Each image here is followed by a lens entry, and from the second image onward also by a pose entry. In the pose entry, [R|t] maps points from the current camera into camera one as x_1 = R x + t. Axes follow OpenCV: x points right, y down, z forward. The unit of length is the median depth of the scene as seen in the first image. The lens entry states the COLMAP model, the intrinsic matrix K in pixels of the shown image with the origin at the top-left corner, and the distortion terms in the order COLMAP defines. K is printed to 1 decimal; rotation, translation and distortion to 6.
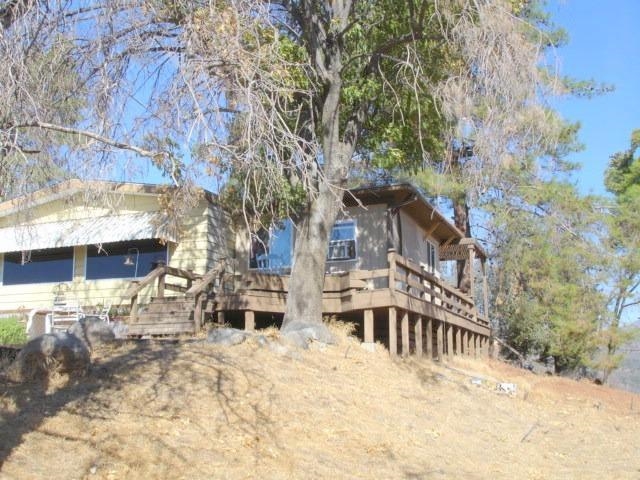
lens RADIAL K [[724.8, 0, 318.3], [0, 724.8, 239.7], [0, 0, 1]] dist [-0.093788, 0.000000]
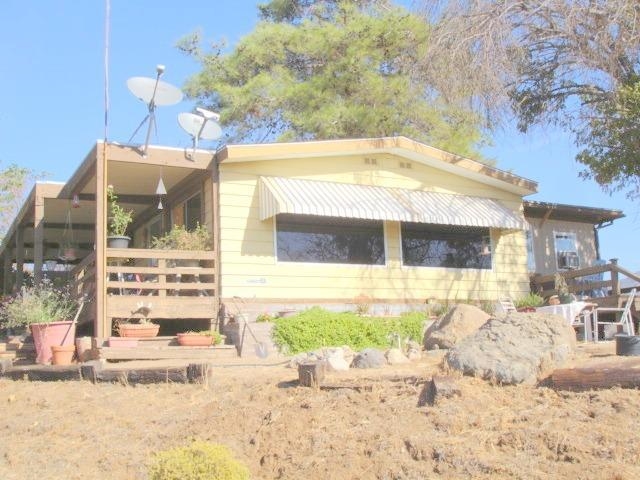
lens RADIAL K [[724.8, 0, 319.0], [0, 724.8, 243.0], [0, 0, 1]] dist [-0.093788, 0.000000]
pose [[0.638811, 0.110842, 0.761337, -1.048185], [-0.109111, 0.992618, -0.052962, 0.088291], [-0.761587, -0.049237, 0.646189, 0.580446]]
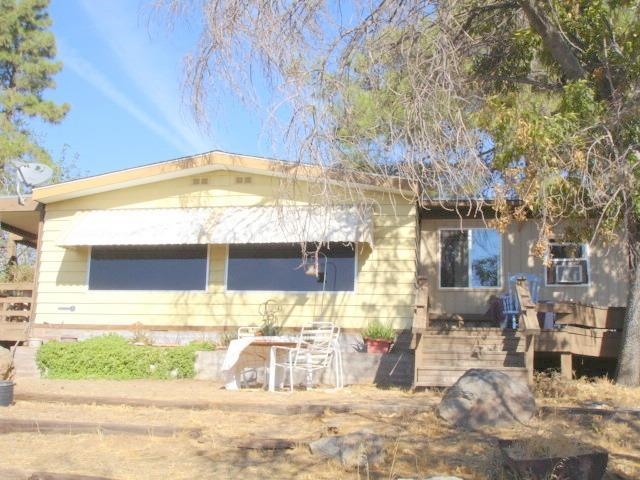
lens RADIAL K [[724.8, 0, 322.3], [0, 724.8, 239.8], [0, 0, 1]] dist [-0.093788, 0.000000]
pose [[0.979706, 0.069133, 0.188143, -0.389504], [-0.068547, 0.997601, -0.009625, 0.005430], [-0.188357, -0.003467, 0.982094, 0.265677]]
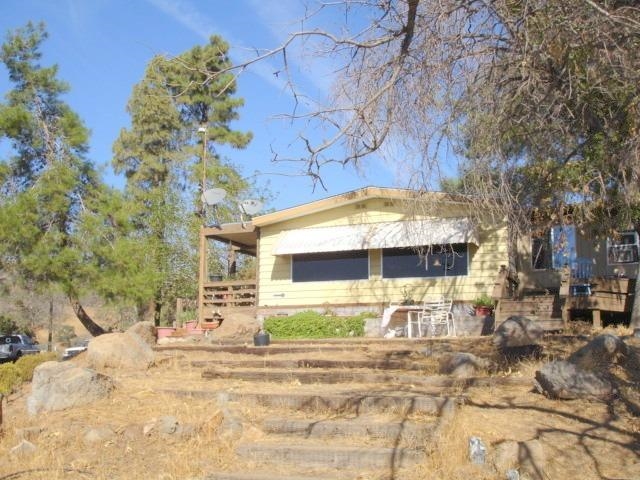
lens RADIAL K [[724.8, 0, 314.6], [0, 724.8, 243.8], [0, 0, 1]] dist [-0.093788, 0.000000]
pose [[0.998813, 0.008514, -0.047954, -0.394740], [-0.007234, 0.999614, 0.026811, -0.027572], [0.048164, -0.026432, 0.998490, -0.123545]]
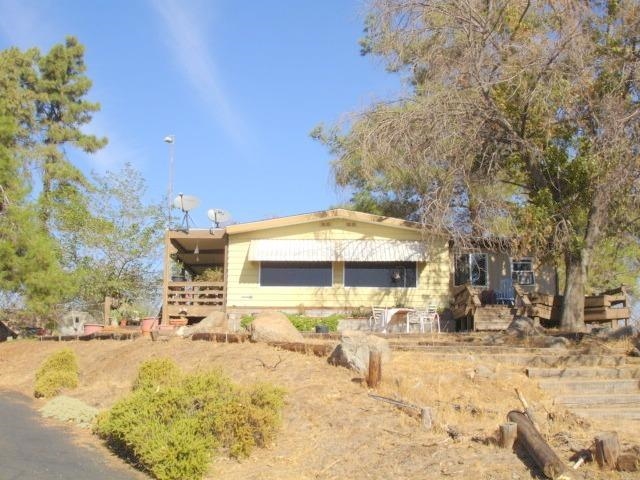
lens RADIAL K [[724.8, 0, 315.7], [0, 724.8, 233.9], [0, 0, 1]] dist [-0.093788, 0.000000]
pose [[0.934564, 0.090226, 0.344164, -0.879836], [-0.084237, 0.995921, -0.032349, 0.007772], [-0.345679, 0.001241, 0.938352, -0.234032]]
